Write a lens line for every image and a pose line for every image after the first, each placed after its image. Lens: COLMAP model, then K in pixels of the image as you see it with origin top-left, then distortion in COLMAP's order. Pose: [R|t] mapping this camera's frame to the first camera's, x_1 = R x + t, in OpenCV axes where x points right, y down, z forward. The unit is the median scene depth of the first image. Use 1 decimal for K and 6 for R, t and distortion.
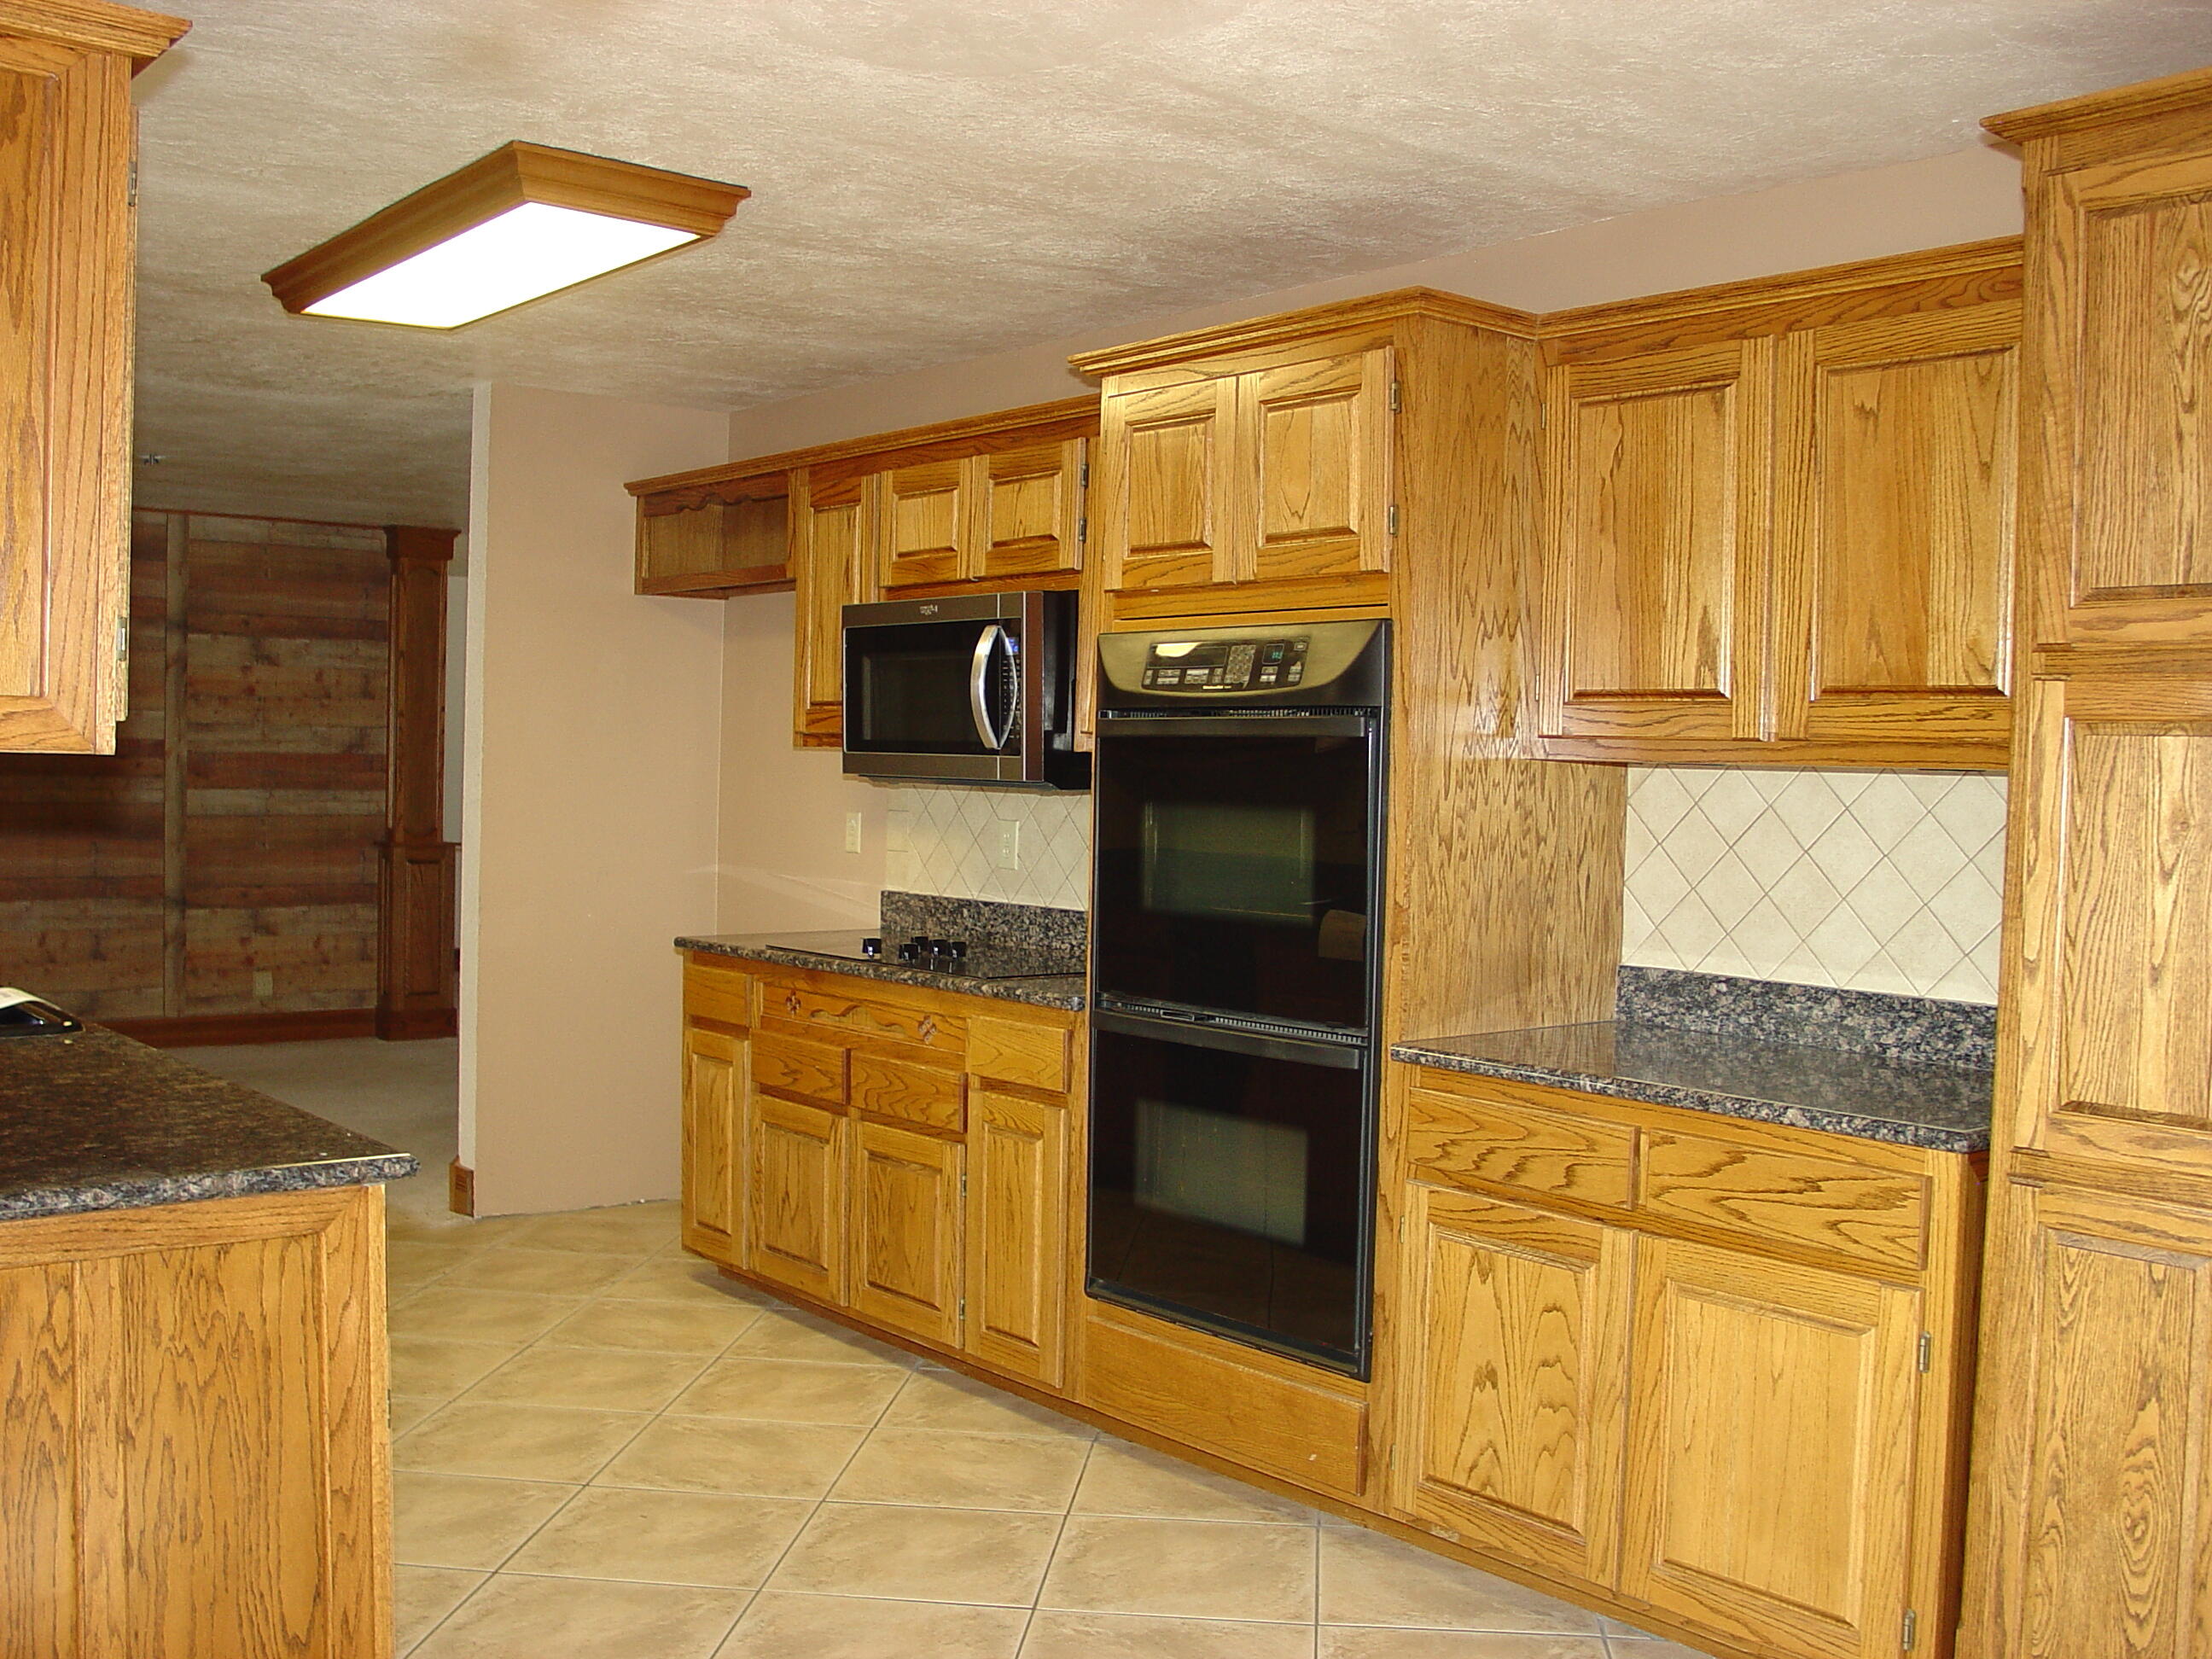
lens RADIAL K [[2233.1, 0, 1106.0], [0, 2233.1, 829.5], [0, 0, 1]] dist [-0.186798, 0.211167]
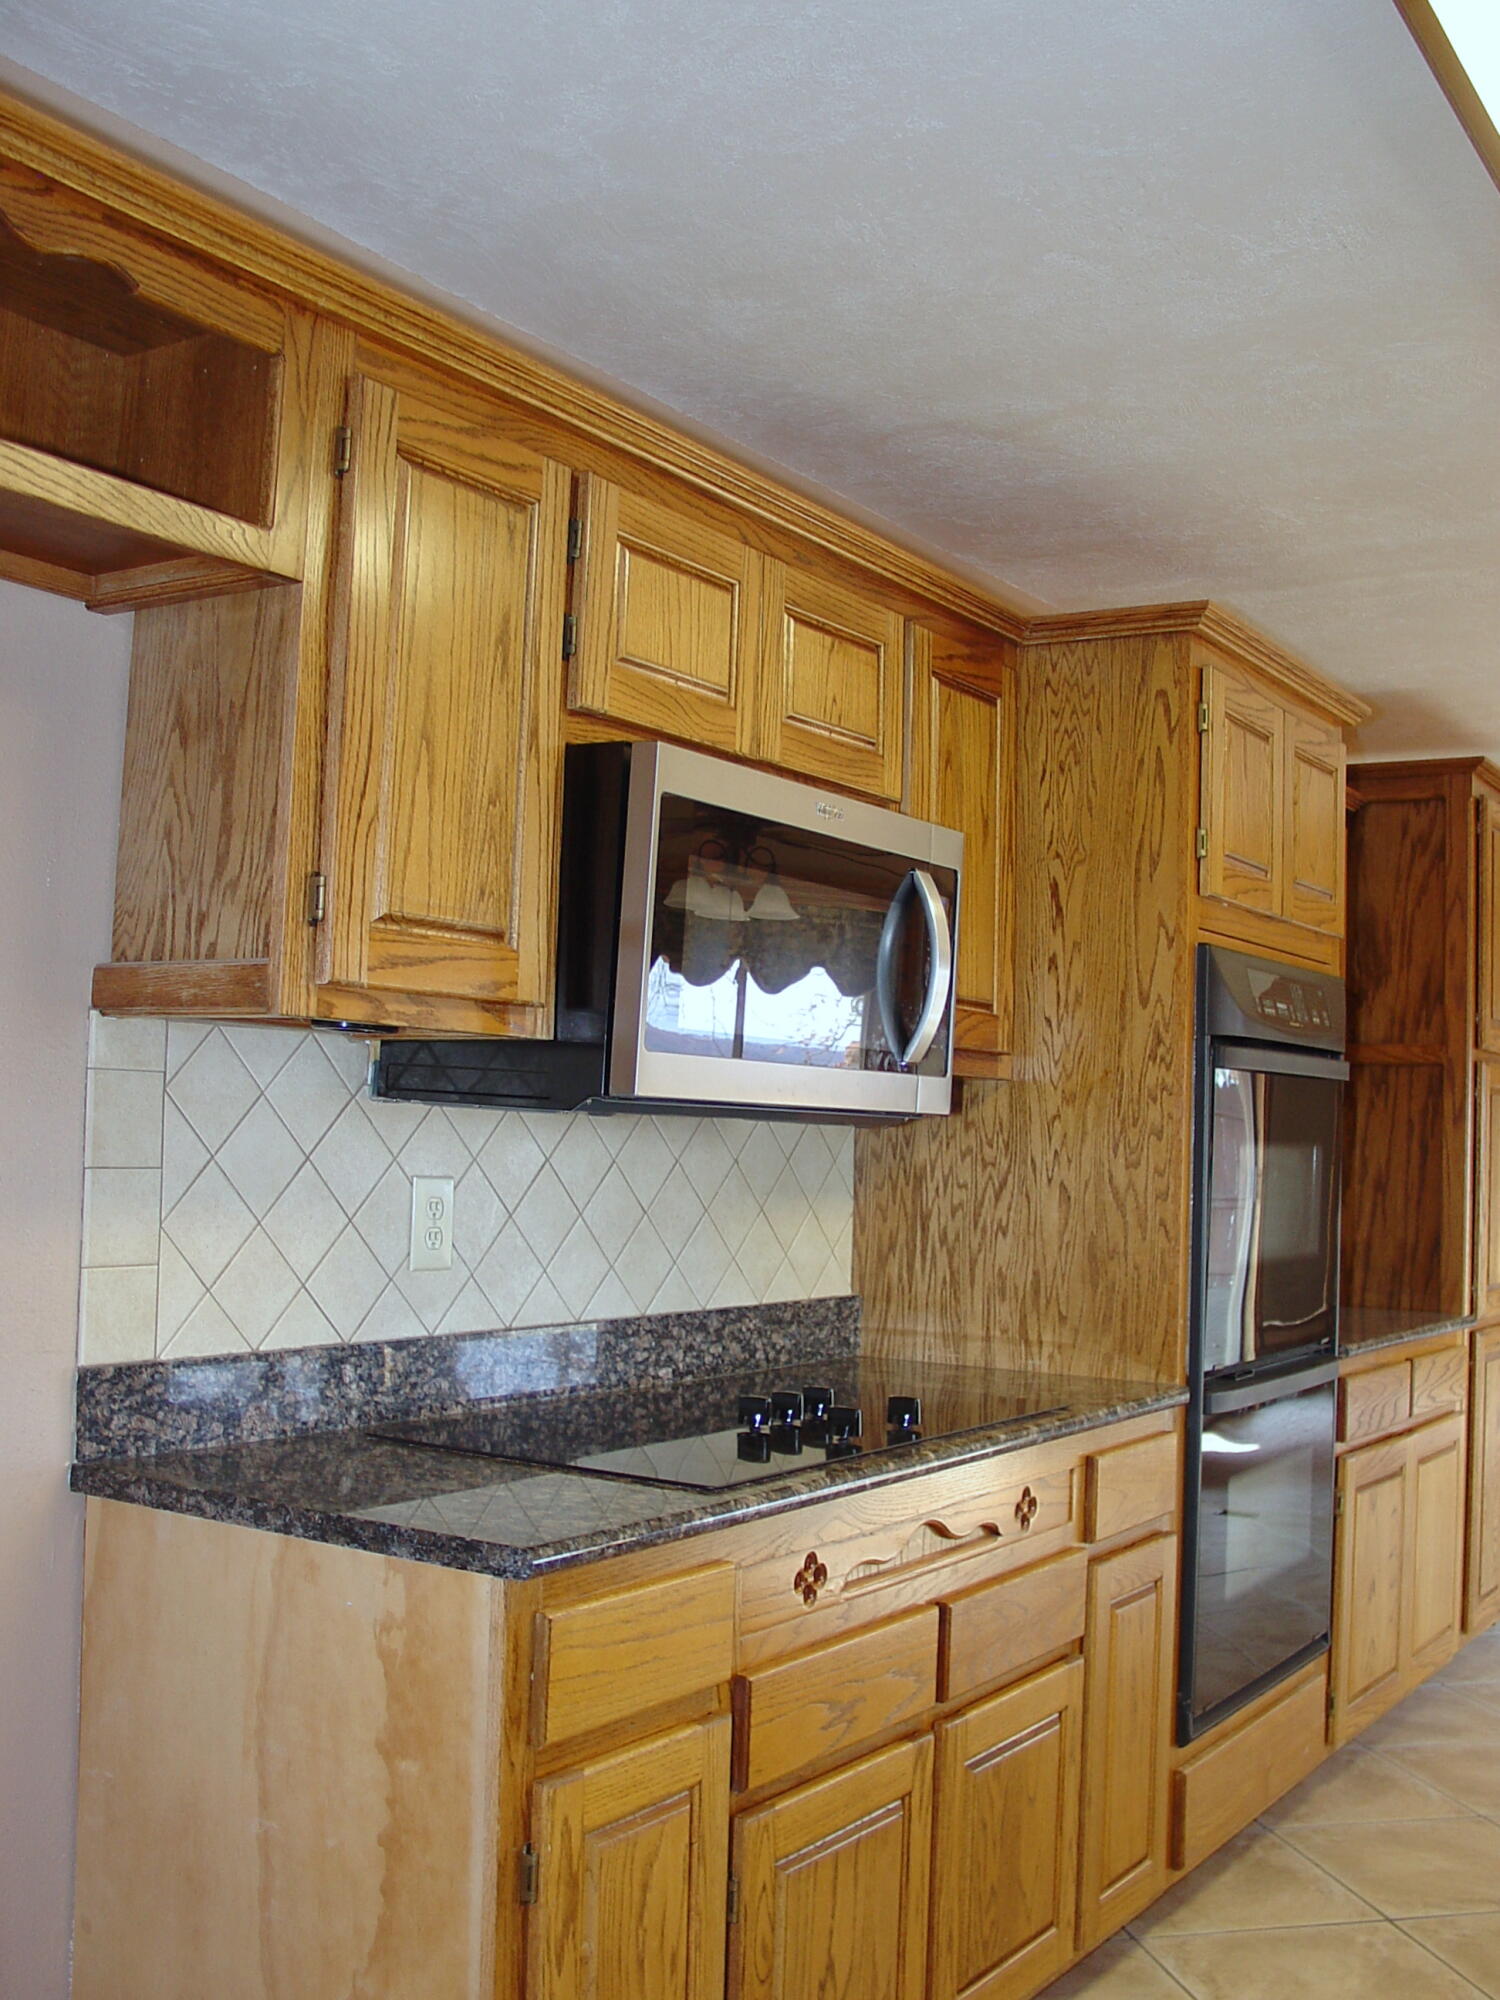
lens RADIAL K [[2079.6, 0, 750.0], [0, 2079.6, 1000.0], [0, 0, 1]] dist [-0.187316, 0.237070]
pose [[-0.309971, 0.029499, 0.950288, -0.694965], [-0.007169, 0.999418, -0.033363, -0.039314], [-0.950719, -0.017154, -0.309579, 1.425164]]
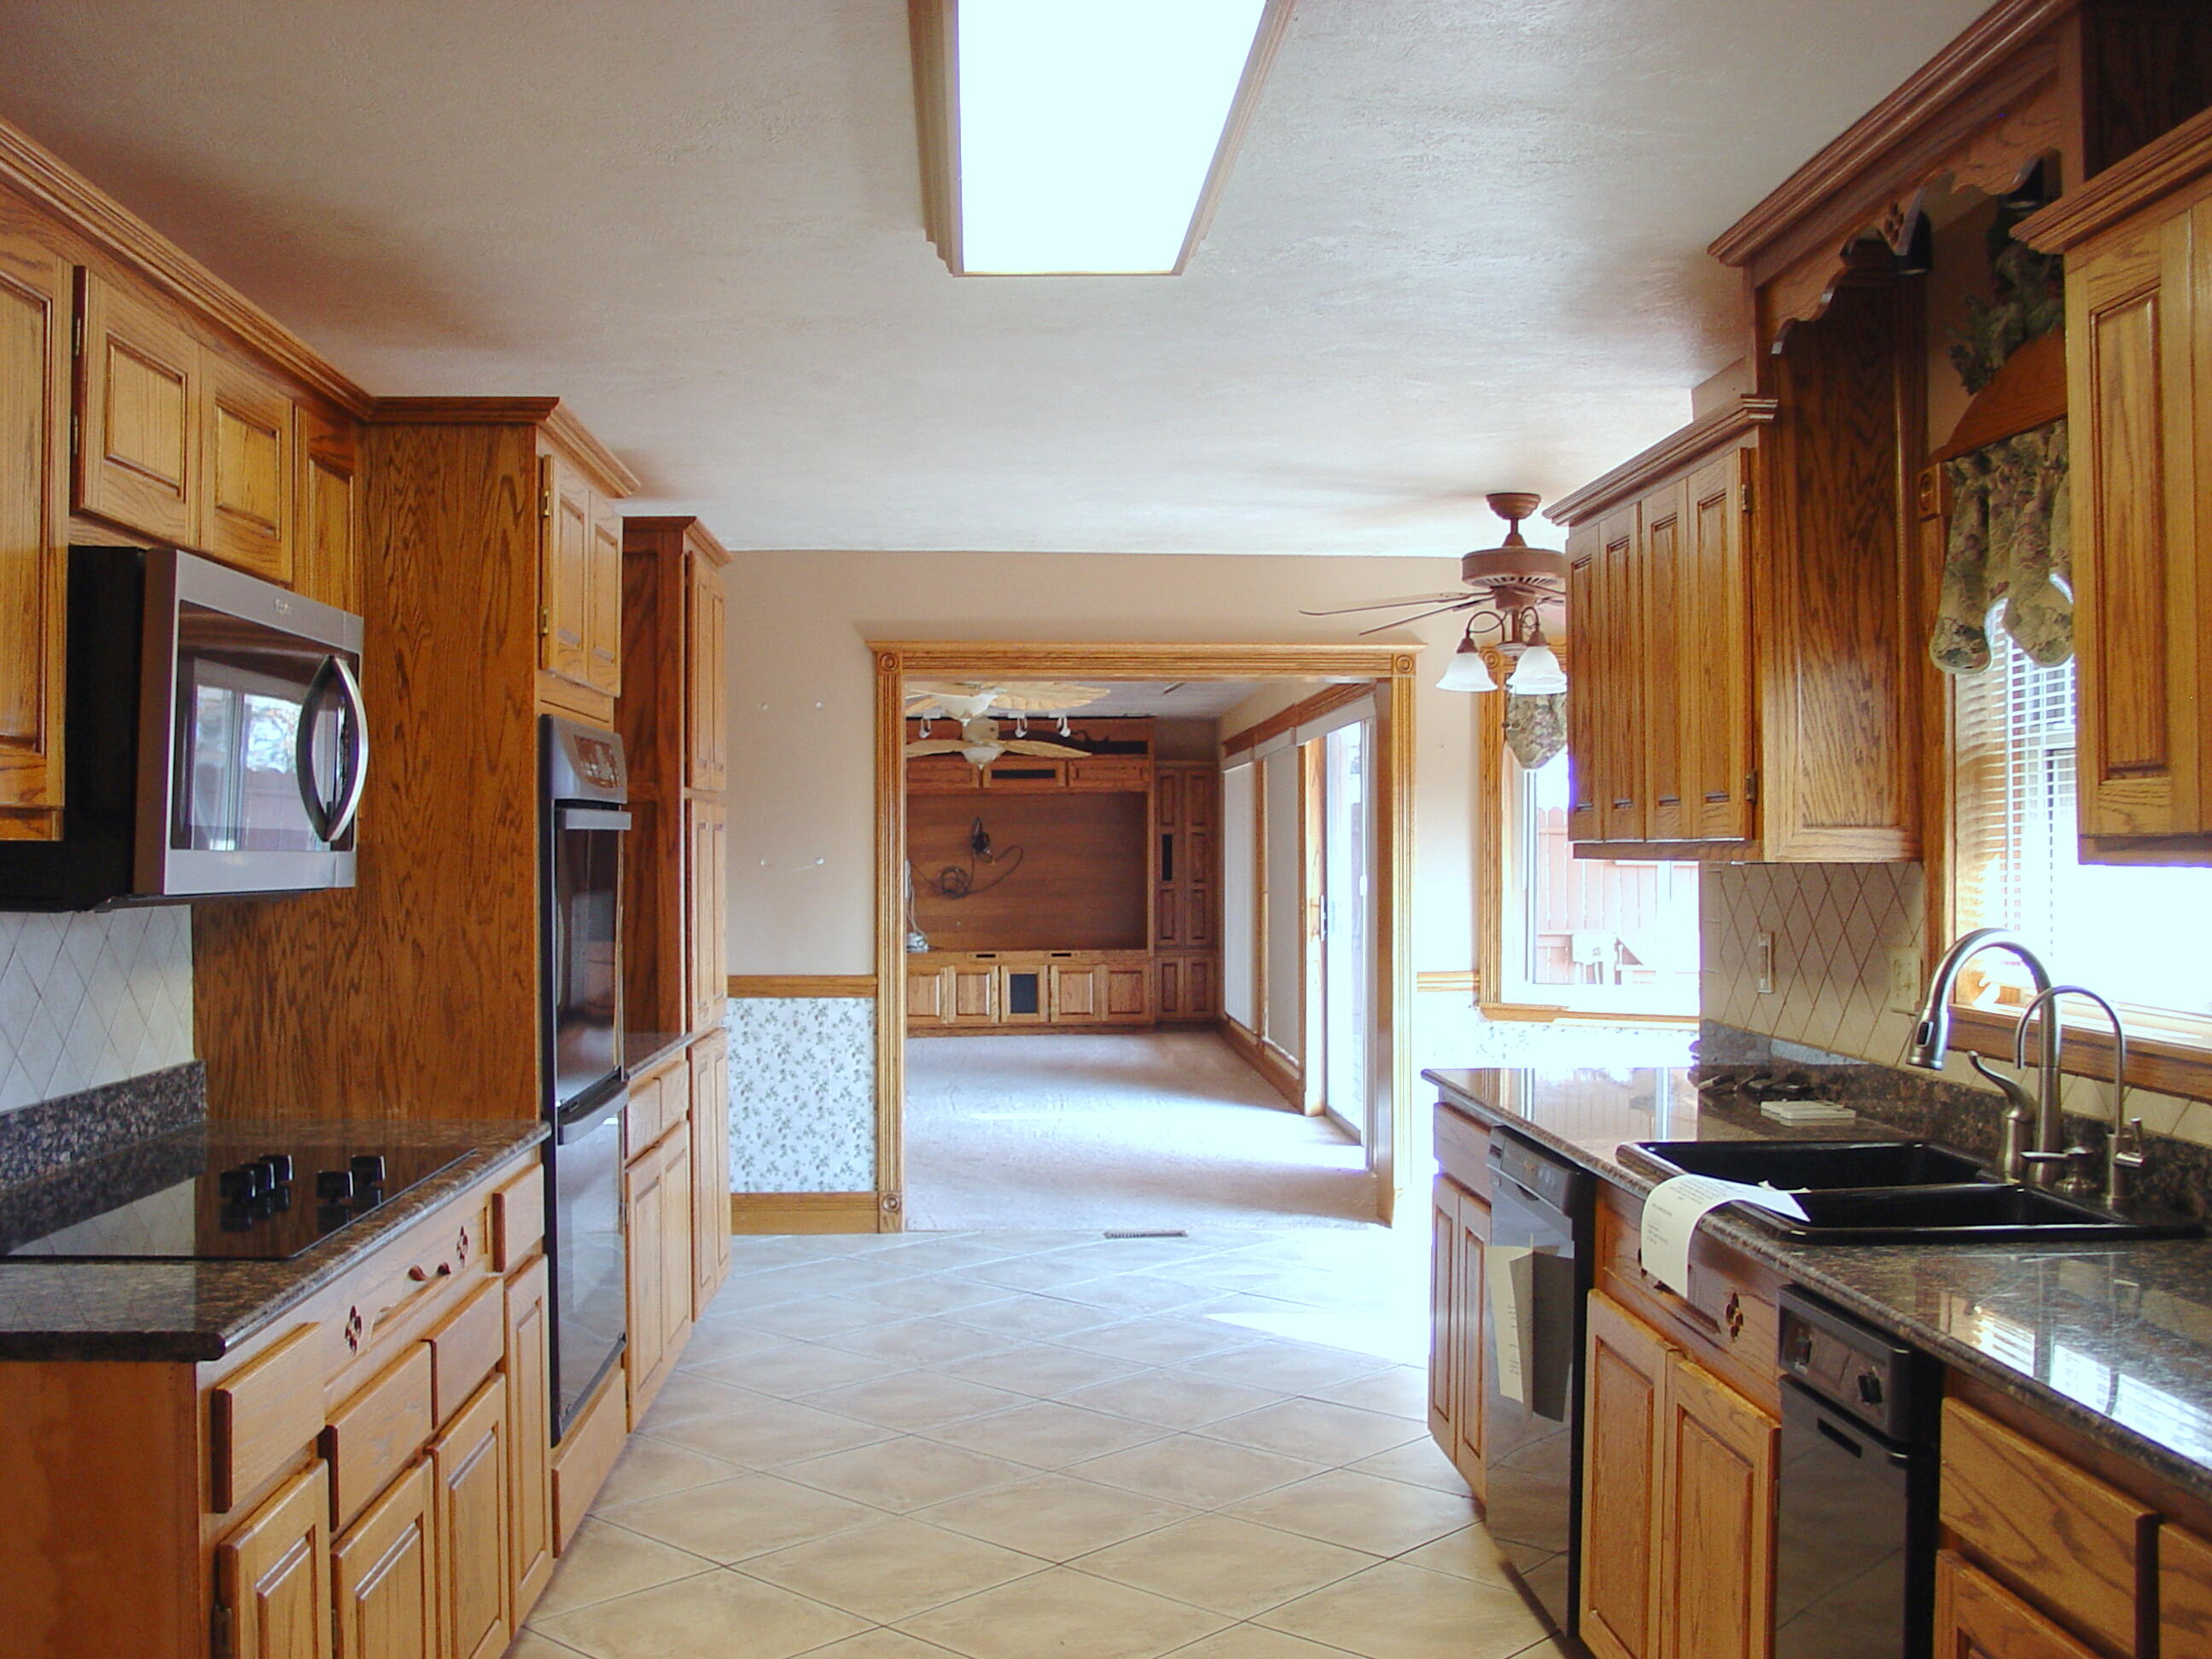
lens RADIAL K [[2233.1, 0, 1106.0], [0, 2233.1, 829.5], [0, 0, 1]] dist [-0.186798, 0.211167]
pose [[-0.815252, -0.014979, 0.578913, -0.719409], [0.004845, 0.999454, 0.032684, -0.069335], [-0.579086, 0.029450, -0.814734, 1.627270]]
